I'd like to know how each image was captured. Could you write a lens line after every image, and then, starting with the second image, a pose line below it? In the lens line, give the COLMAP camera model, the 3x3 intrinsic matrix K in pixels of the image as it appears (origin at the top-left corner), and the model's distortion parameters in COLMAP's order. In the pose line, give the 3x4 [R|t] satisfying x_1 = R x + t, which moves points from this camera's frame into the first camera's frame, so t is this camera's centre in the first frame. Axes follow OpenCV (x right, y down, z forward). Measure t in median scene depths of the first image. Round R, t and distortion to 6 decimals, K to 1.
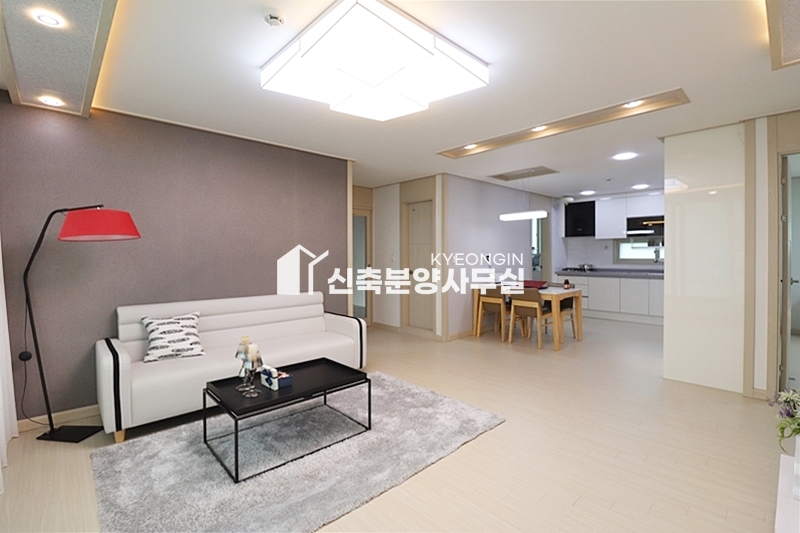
lens RADIAL K [[371.6, 0, 400.6], [0, 371.6, 263.0], [0, 0, 1]] dist [-0.011240, -0.004101]
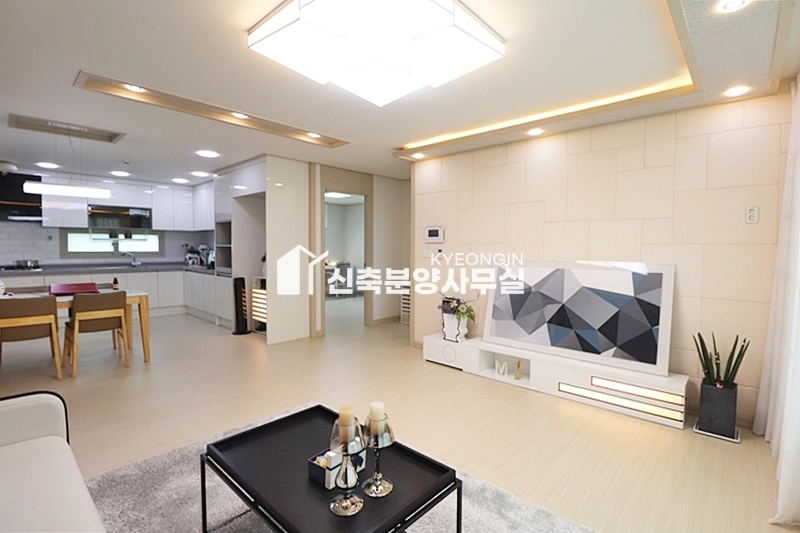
lens RADIAL K [[371.6, 0, 394.8], [0, 371.6, 270.6], [0, 0, 1]] dist [-0.011240, -0.004101]
pose [[-0.060338, -0.061155, 0.996303, -0.321452], [0.013280, 0.997984, 0.062062, -0.011755], [-0.998090, 0.016975, -0.059404, 0.349342]]
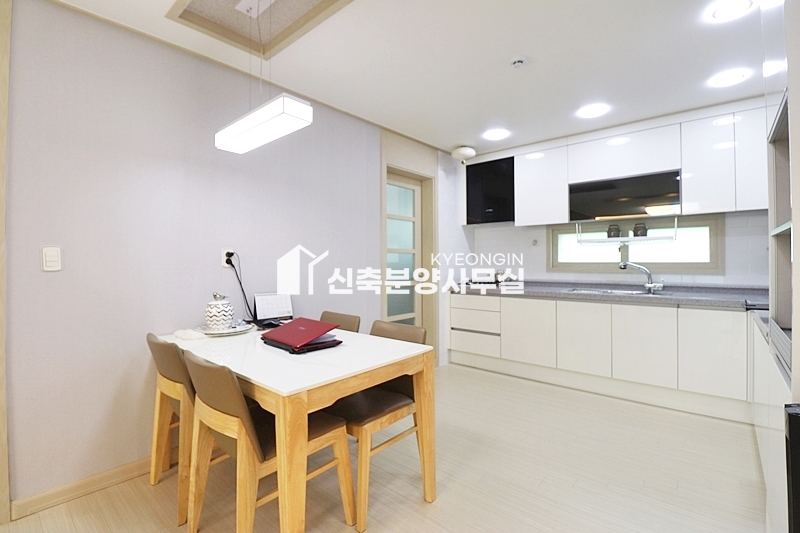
lens RADIAL K [[371.6, 0, 405.3], [0, 371.6, 261.7], [0, 0, 1]] dist [-0.011240, -0.004101]
pose [[0.993882, -0.000960, 0.110446, 0.340213], [0.003570, 0.999719, -0.023436, -0.000190], [-0.110392, 0.023687, 0.993606, 0.530734]]
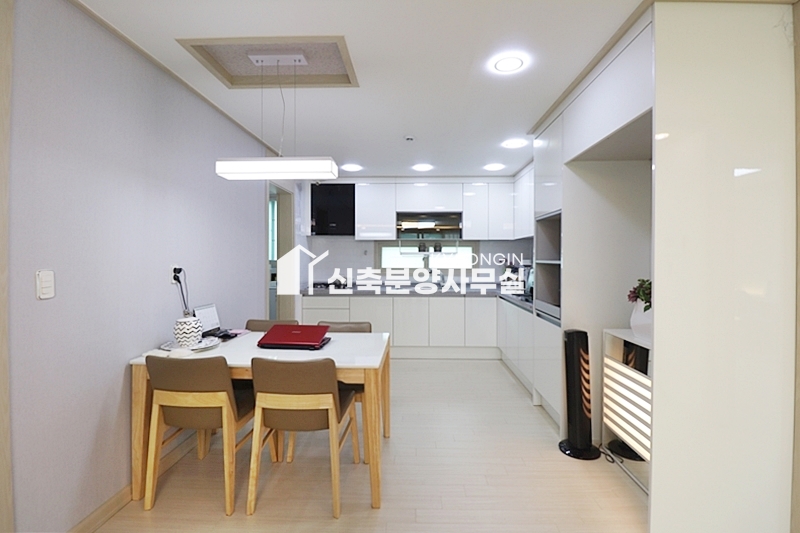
lens RADIAL K [[371.6, 0, 418.3], [0, 371.6, 259.6], [0, 0, 1]] dist [-0.011240, -0.004101]
pose [[0.679579, 0.002608, 0.733598, 0.110662], [0.011477, 0.999833, -0.014187, -0.018751], [-0.733513, 0.018061, 0.679436, 0.498112]]
